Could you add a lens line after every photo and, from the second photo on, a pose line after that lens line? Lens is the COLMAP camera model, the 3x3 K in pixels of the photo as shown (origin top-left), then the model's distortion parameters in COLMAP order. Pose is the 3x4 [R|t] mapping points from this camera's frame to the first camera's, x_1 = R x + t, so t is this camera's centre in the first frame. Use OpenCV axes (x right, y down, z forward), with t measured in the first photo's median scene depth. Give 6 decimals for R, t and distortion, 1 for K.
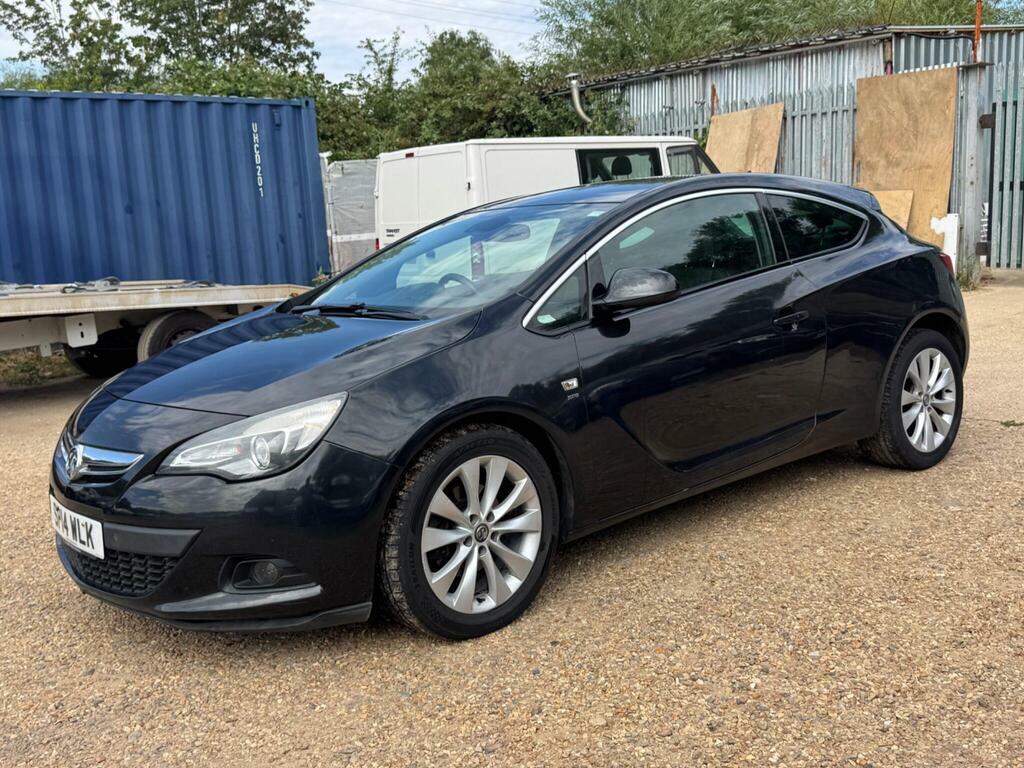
lens RADIAL K [[1055.7, 0, 507.0], [0, 1055.7, 350.4], [0, 0, 1]] dist [0.010708, 0.000000]
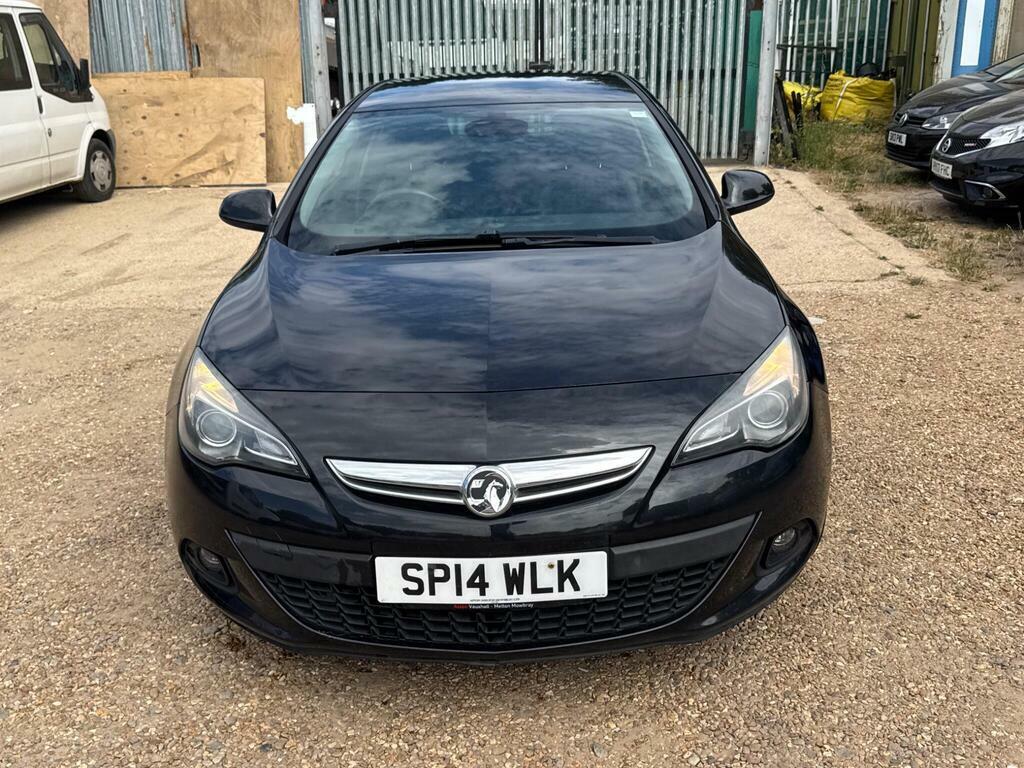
lens RADIAL K [[1132.1, 0, 537.3], [0, 1132.1, 356.3], [0, 0, 1]] dist [-0.012535, 0.000000]
pose [[0.615006, -0.164542, 0.771164, -0.655641], [0.086052, 0.986150, 0.141787, -0.057667], [-0.783813, -0.020840, 0.620647, 0.357154]]
